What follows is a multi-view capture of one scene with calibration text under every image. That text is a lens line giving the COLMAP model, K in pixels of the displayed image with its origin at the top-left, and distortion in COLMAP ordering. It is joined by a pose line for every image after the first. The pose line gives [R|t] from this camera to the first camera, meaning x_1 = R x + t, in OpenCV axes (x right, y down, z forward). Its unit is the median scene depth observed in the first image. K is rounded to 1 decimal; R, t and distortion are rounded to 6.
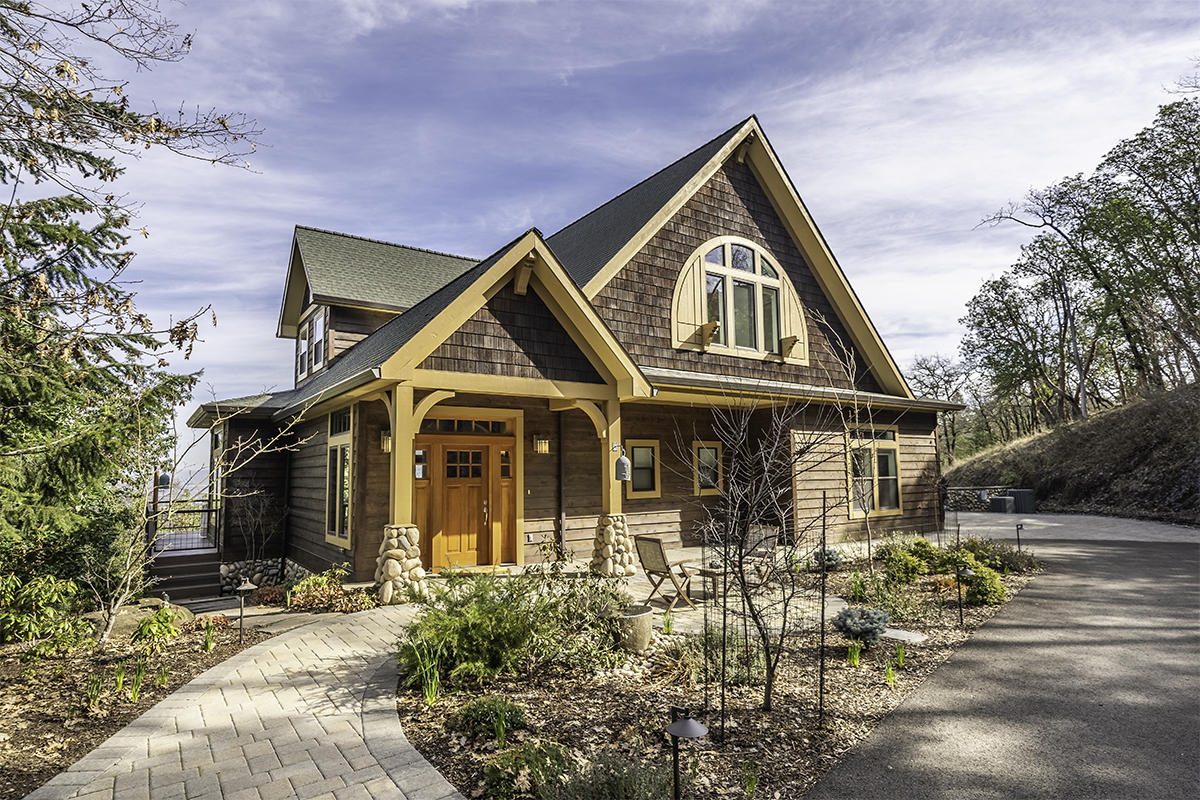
lens RADIAL K [[652.0, 0, 600.0], [0, 652.0, 400.0], [0, 0, 1]] dist [-0.001289, -0.000040]
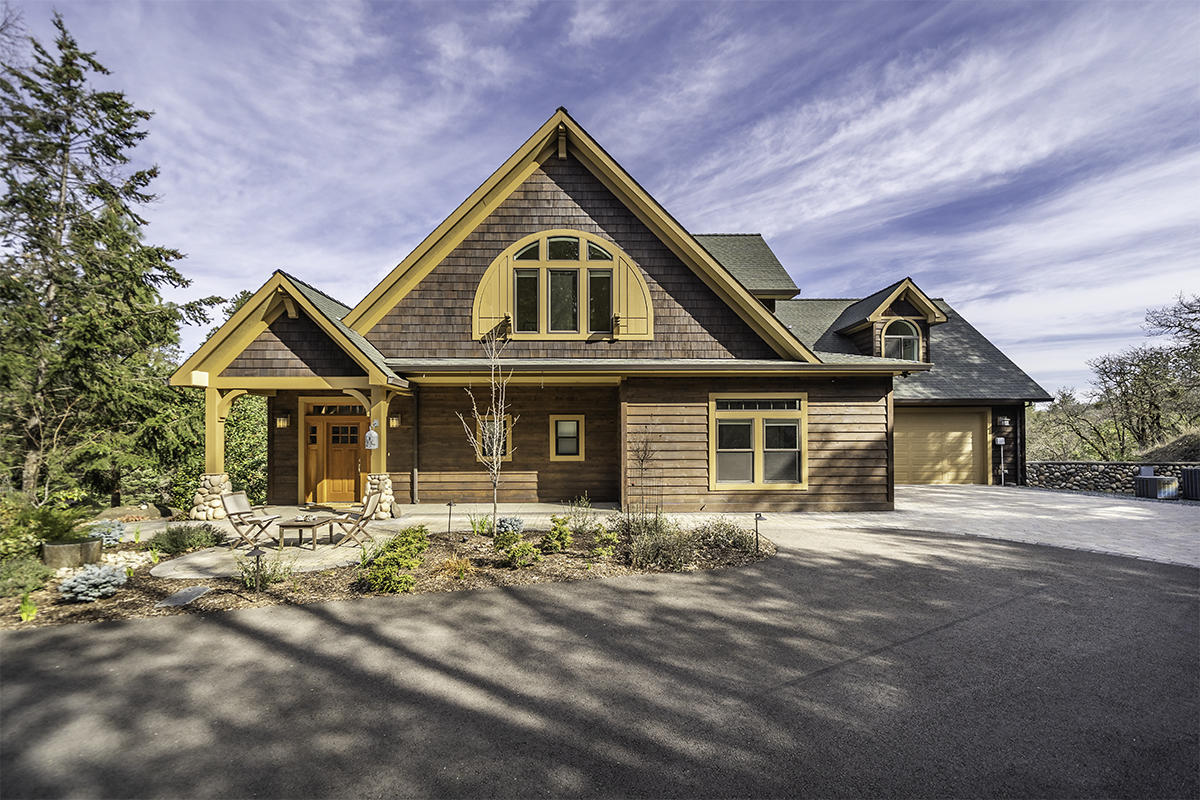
lens RADIAL K [[460.7, 0, 602.2], [0, 460.7, 431.9], [0, 0, 1]] dist [-0.001312, -0.000047]
pose [[0.821270, 0.000781, -0.570539, 0.730079], [0.055126, 0.995212, 0.080714, 0.031700], [0.567870, -0.097740, 0.817295, 0.380787]]
